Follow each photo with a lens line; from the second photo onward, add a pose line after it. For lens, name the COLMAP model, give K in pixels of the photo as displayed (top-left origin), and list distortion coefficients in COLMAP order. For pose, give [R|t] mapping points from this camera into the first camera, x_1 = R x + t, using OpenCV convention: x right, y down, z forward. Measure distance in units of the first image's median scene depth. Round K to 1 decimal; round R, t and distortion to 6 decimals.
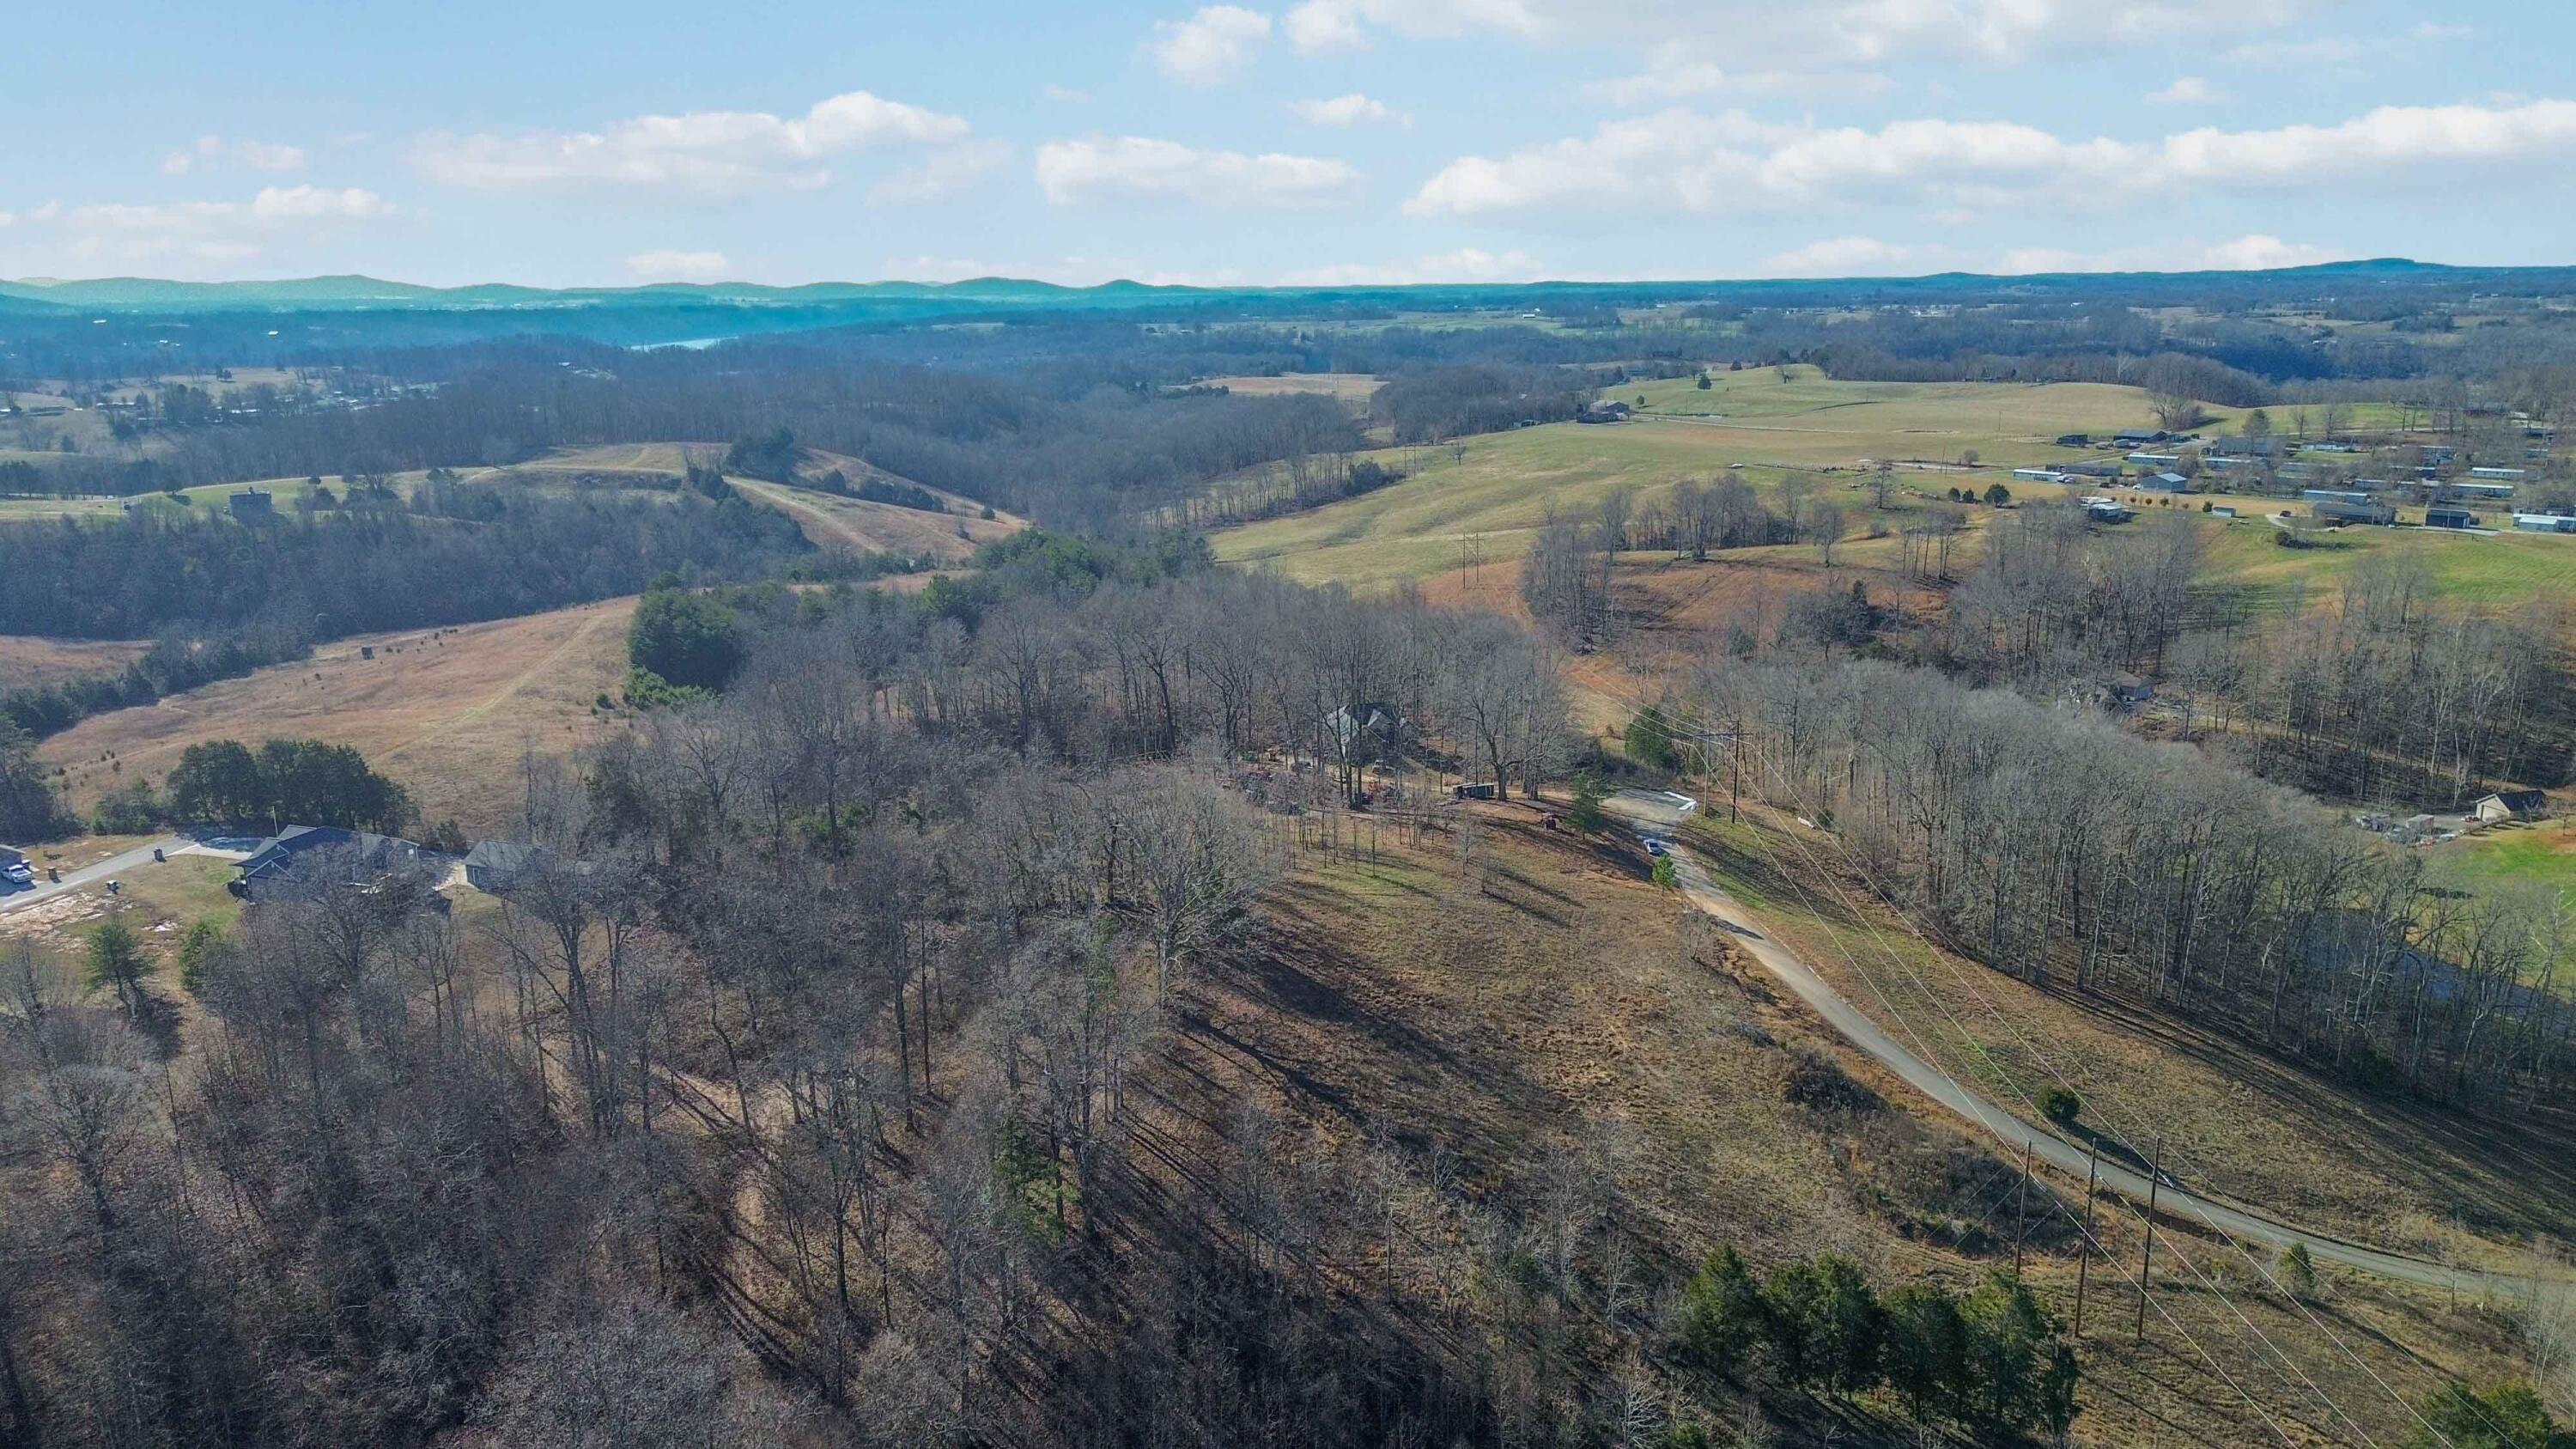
lens RADIAL K [[1798.7, 0, 1275.2], [0, 1798.7, 711.6], [0, 0, 1]] dist [0.058123, -0.048009]
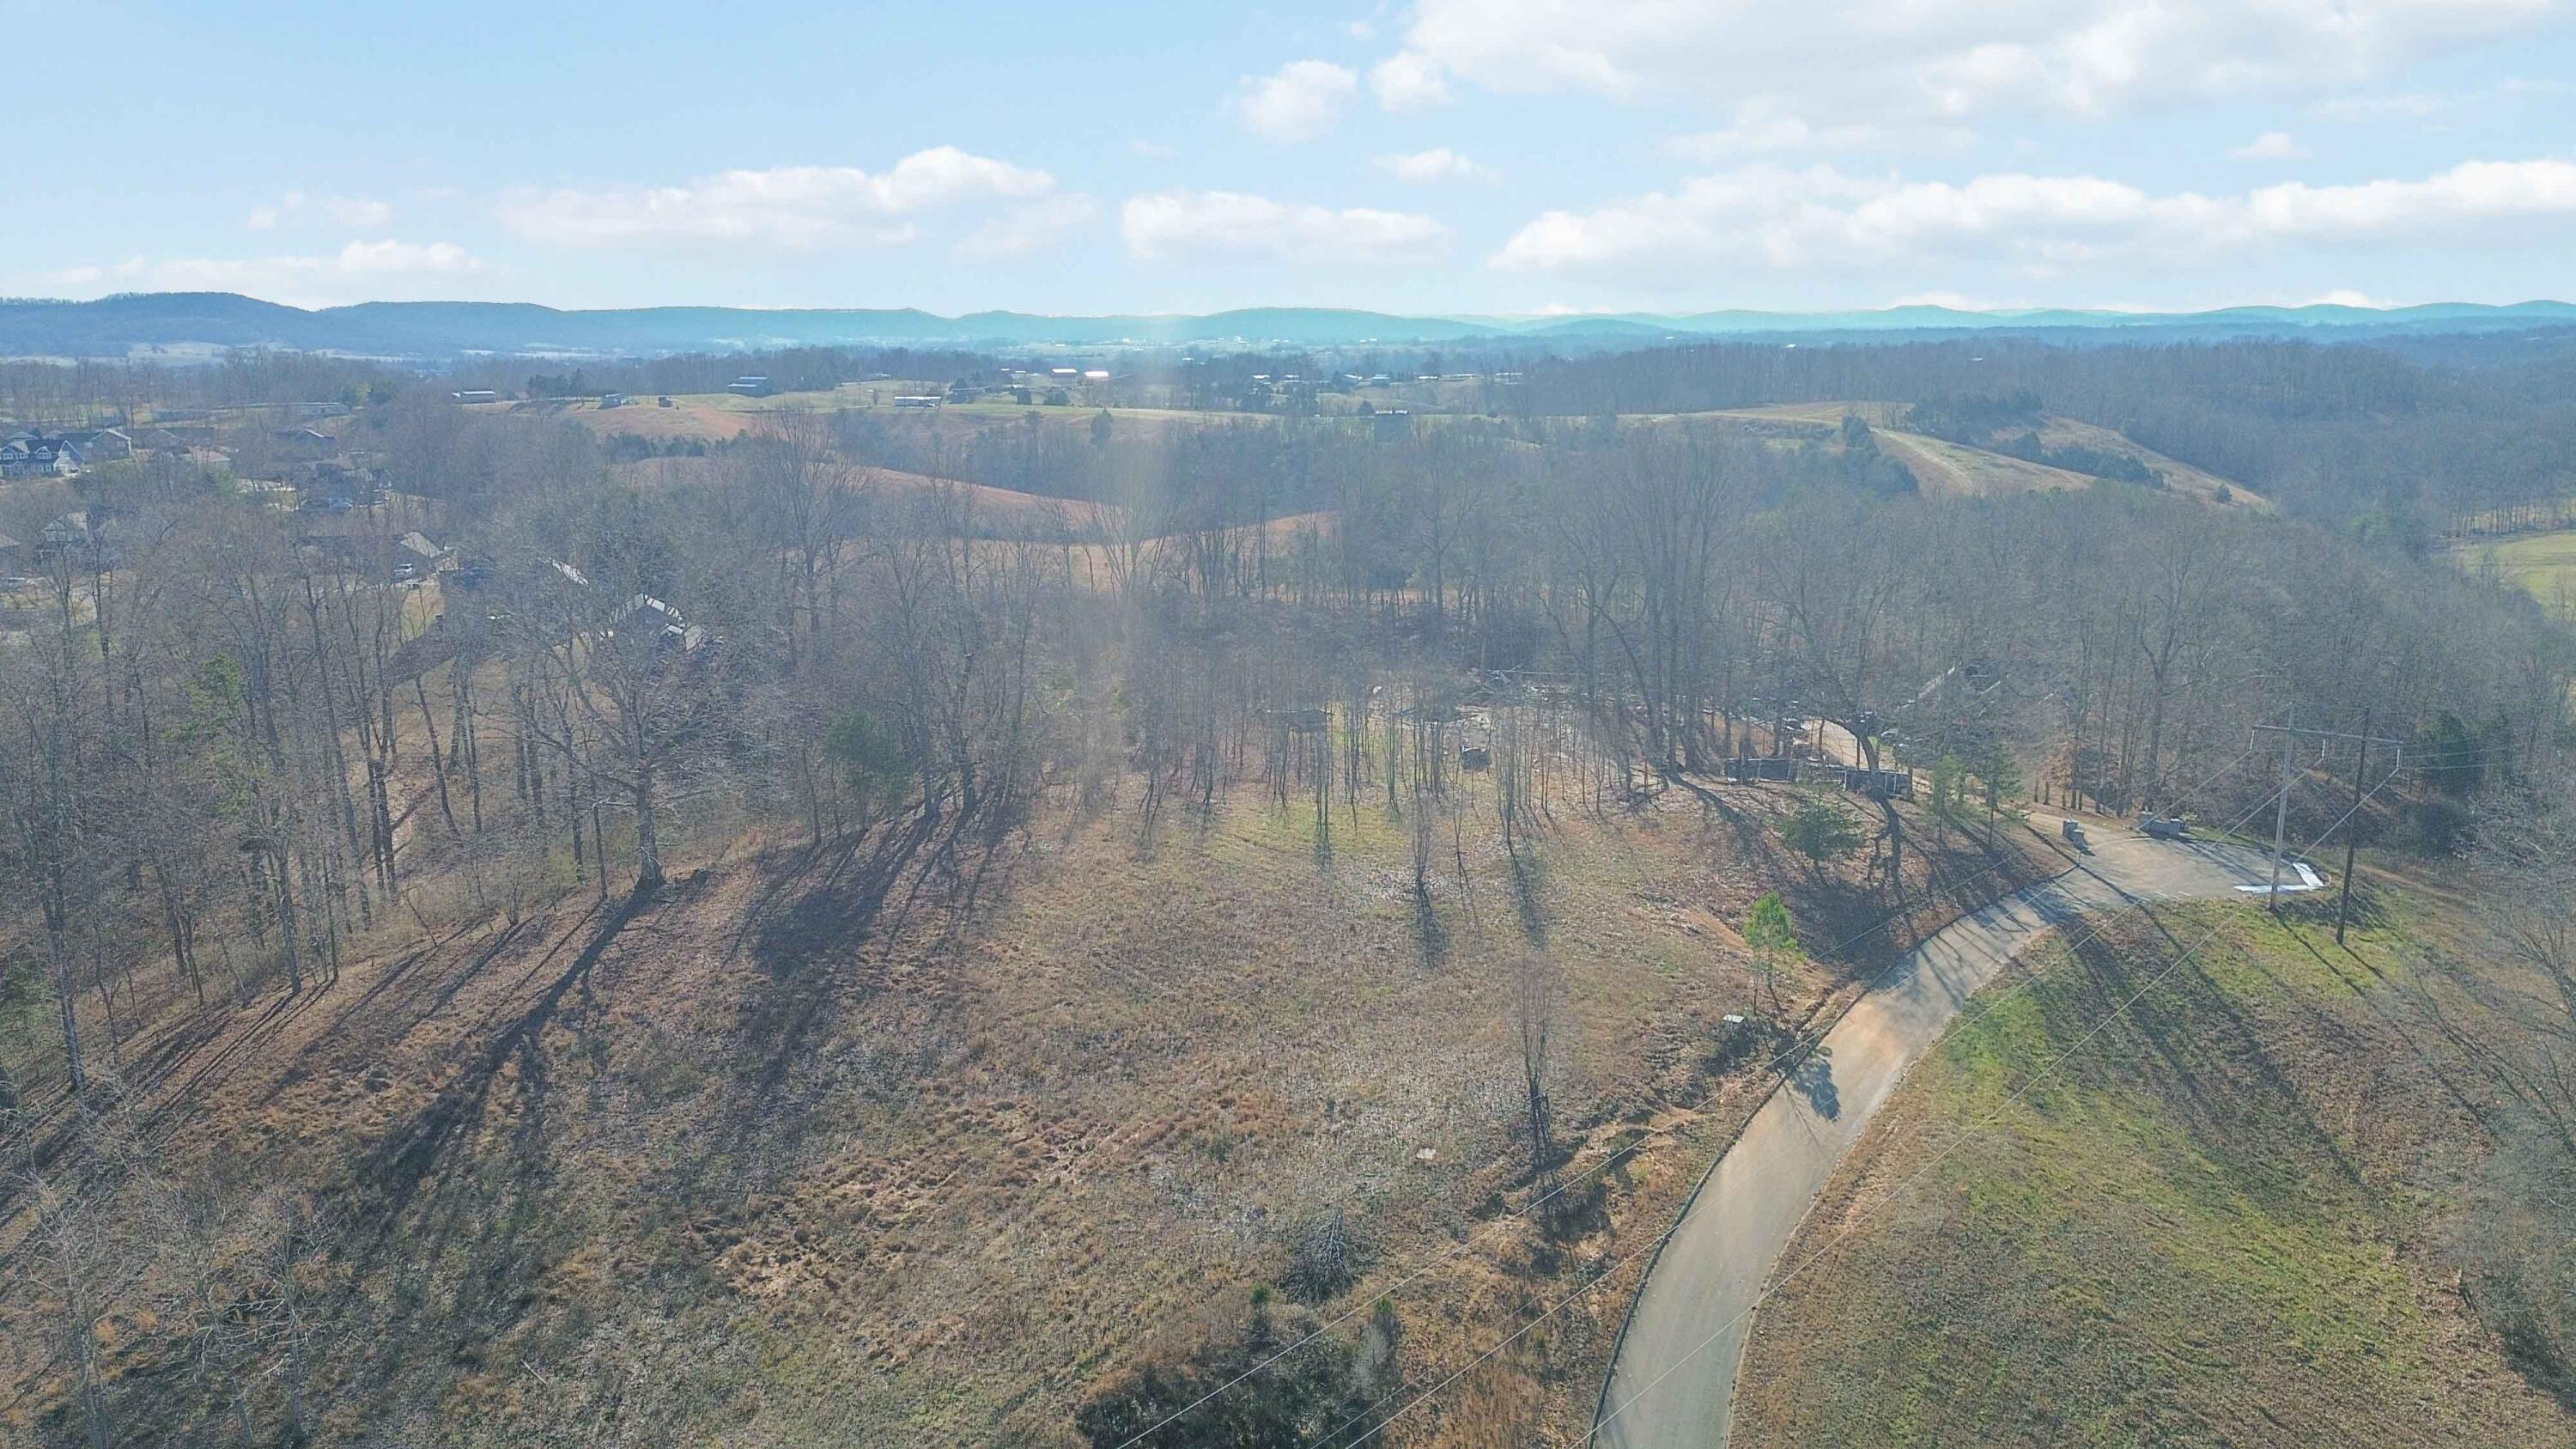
lens RADIAL K [[1798.7, 0, 1280.1], [0, 1798.7, 768.5], [0, 0, 1]] dist [0.058123, -0.048009]
pose [[0.697787, 0.169887, -0.695867, 0.436394], [-0.161162, 0.983795, 0.078575, 0.033202], [0.697940, 0.057319, 0.713859, 0.584073]]
